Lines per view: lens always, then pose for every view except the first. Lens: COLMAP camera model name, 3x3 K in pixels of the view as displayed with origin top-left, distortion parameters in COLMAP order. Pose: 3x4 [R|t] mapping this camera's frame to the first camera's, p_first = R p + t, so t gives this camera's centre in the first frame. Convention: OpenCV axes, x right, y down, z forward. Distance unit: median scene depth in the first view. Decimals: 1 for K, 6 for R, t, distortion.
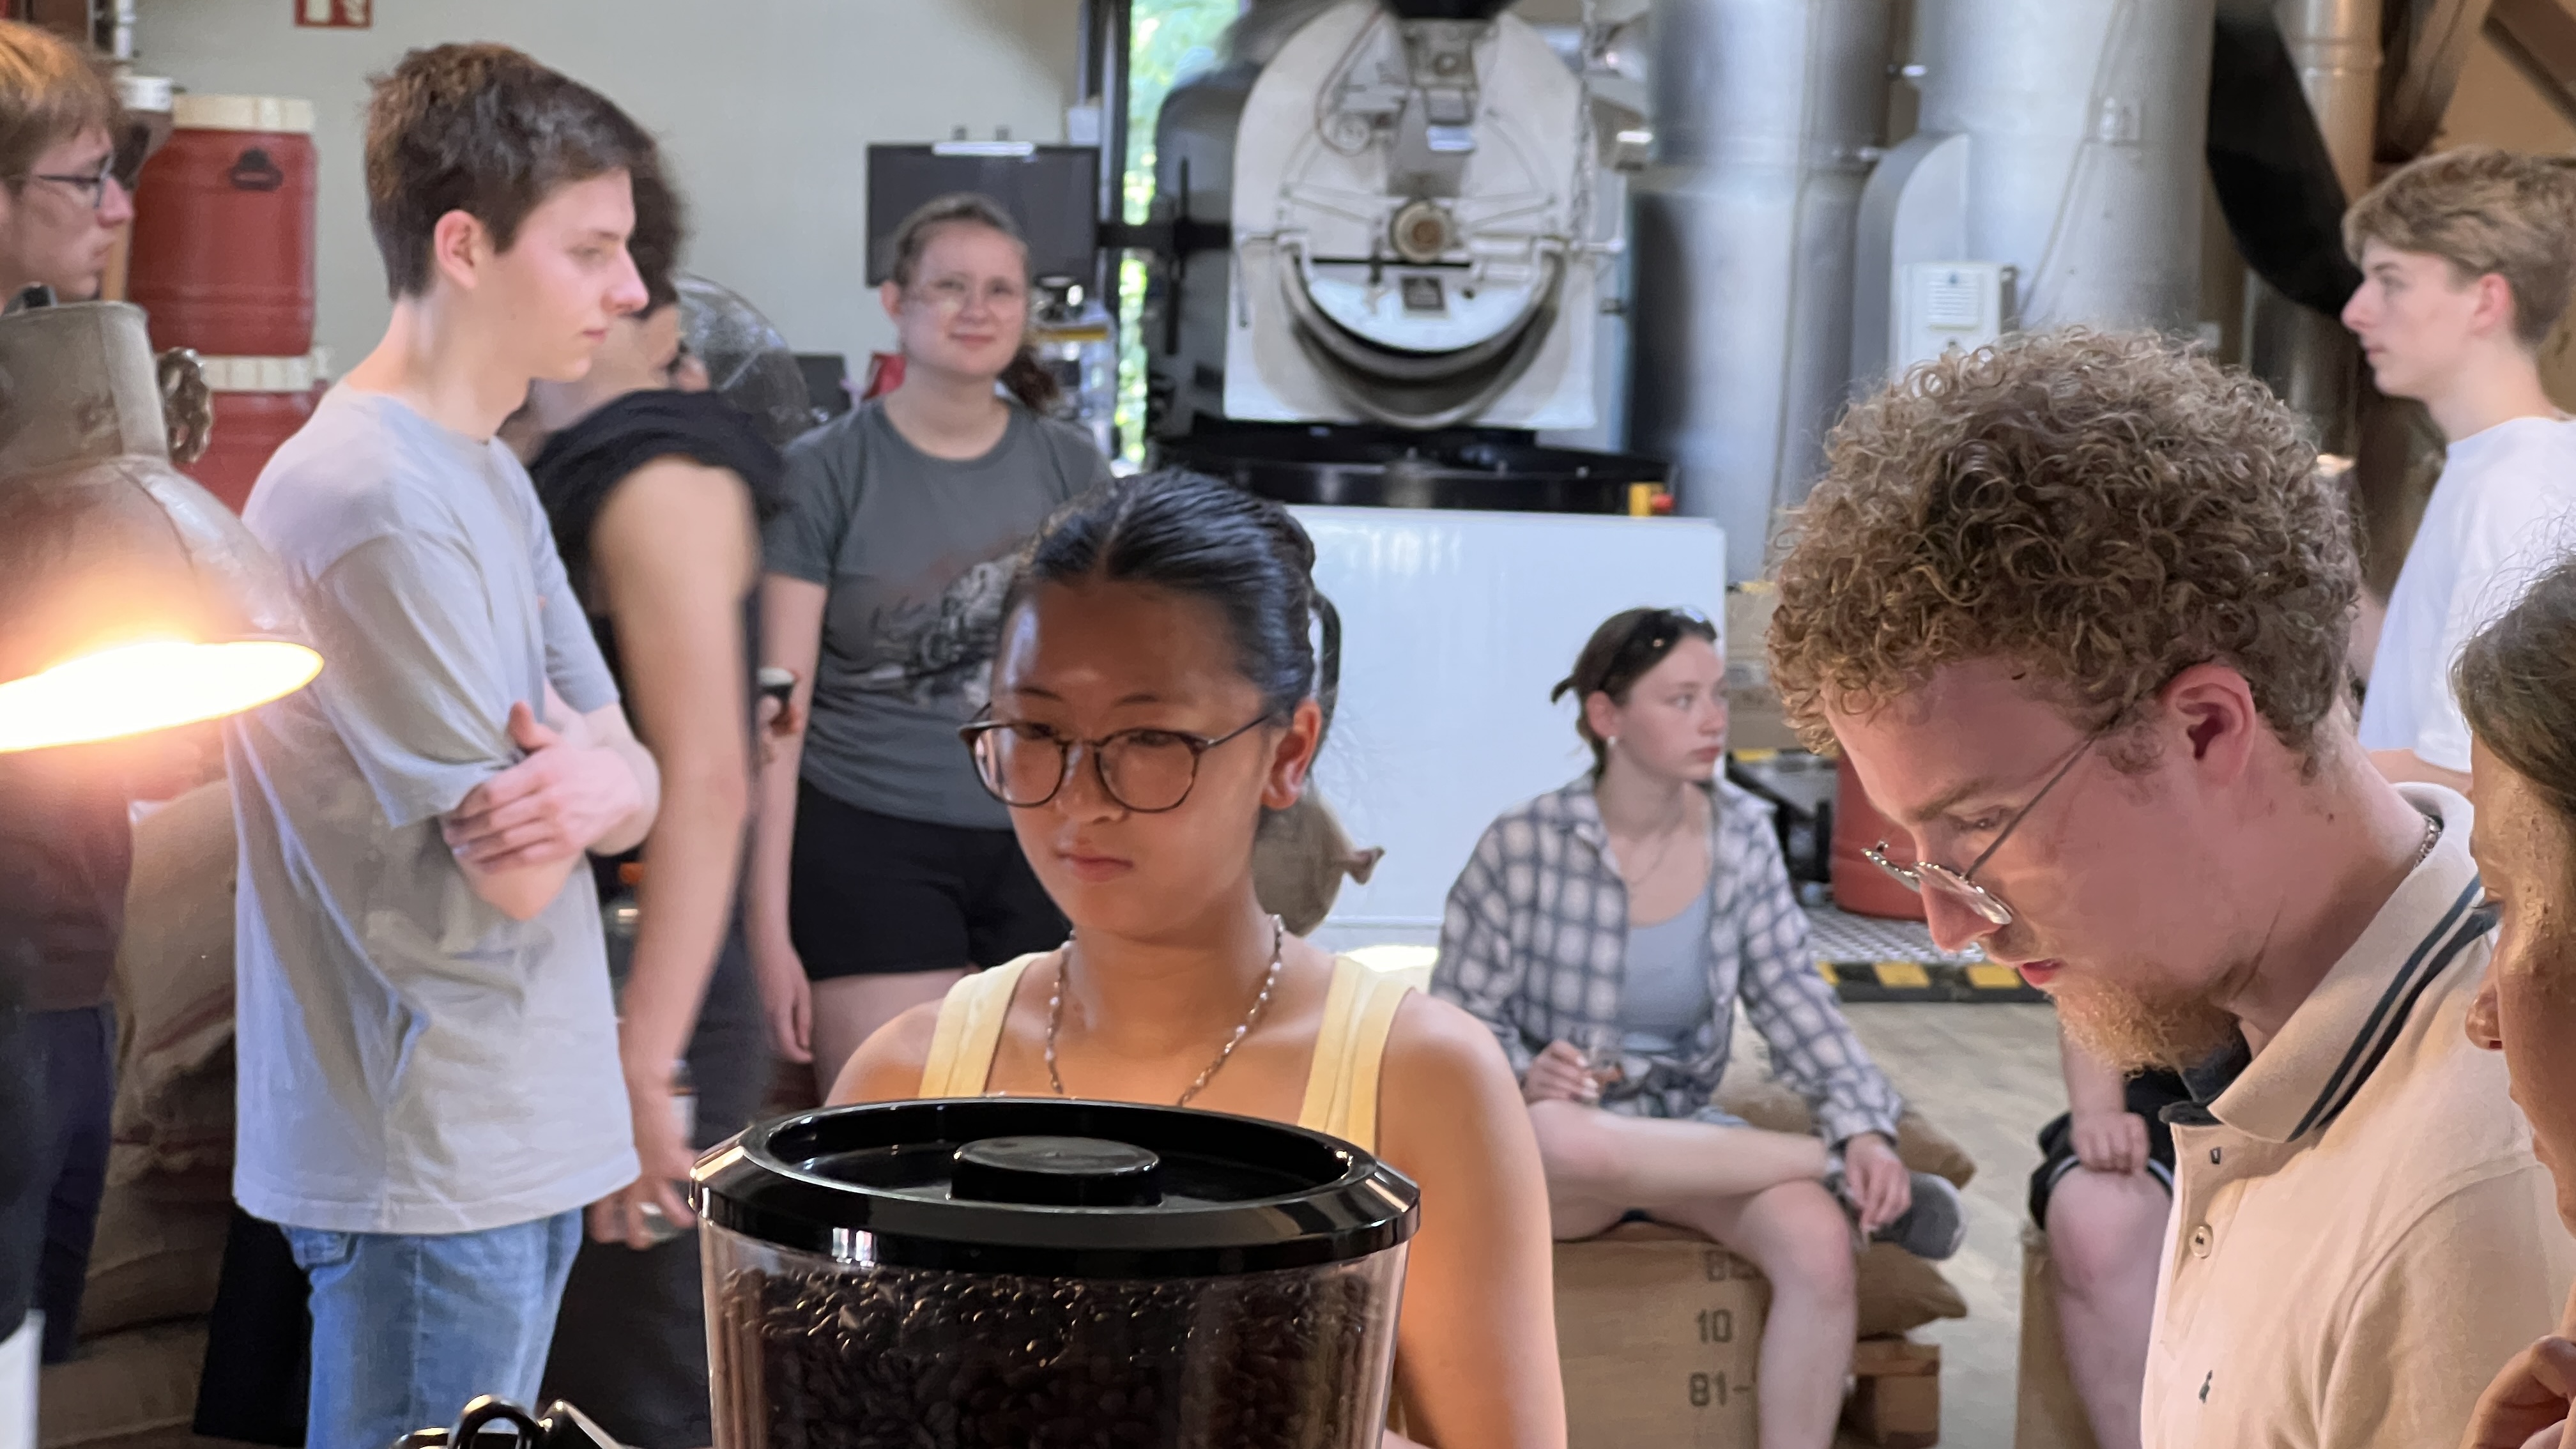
lens RADIAL K [[5634.2, 0, 1288.0], [0, 5634.2, 724.5], [0, 0, 1]] dist [-0.204556, 3.821384]
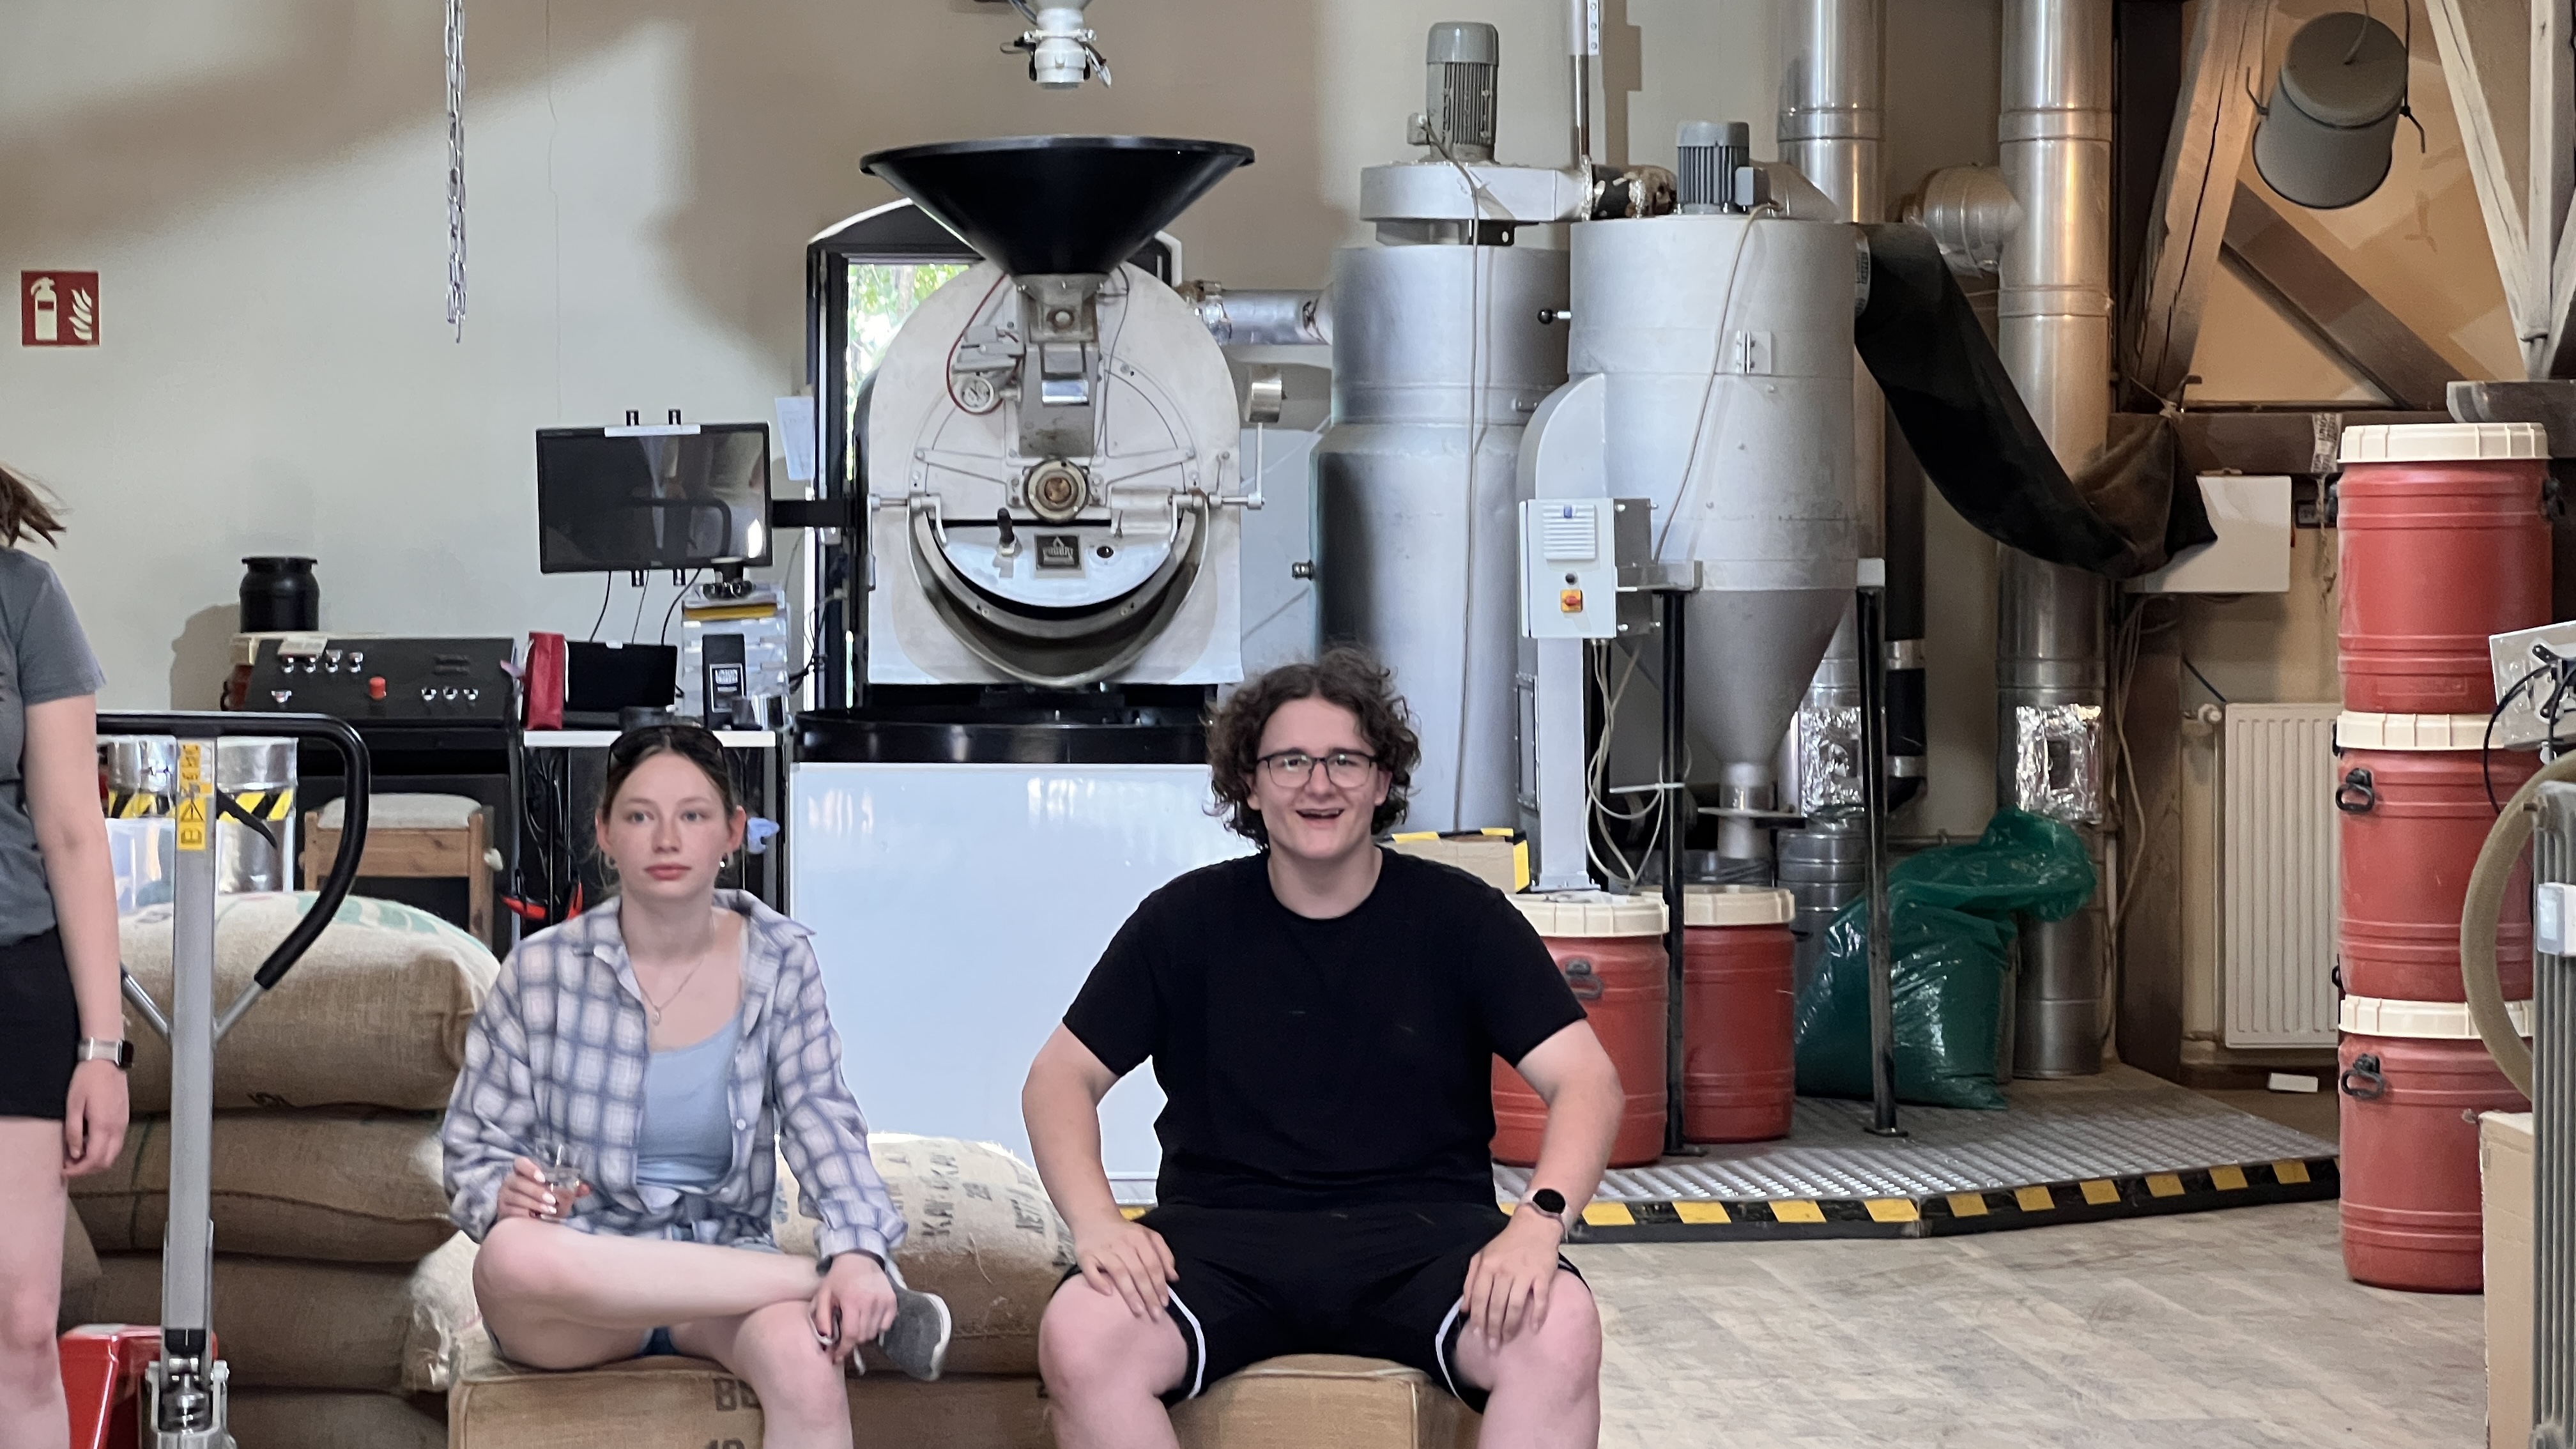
lens RADIAL K [[5634.2, 0, 1288.0], [0, 5634.2, 724.5], [0, 0, 1]] dist [-0.204556, 3.821384]
pose [[0.996068, -0.032238, -0.082521, 0.145327], [0.025452, 0.996306, -0.082010, 0.035902], [0.084860, 0.079587, 0.993209, 0.022415]]
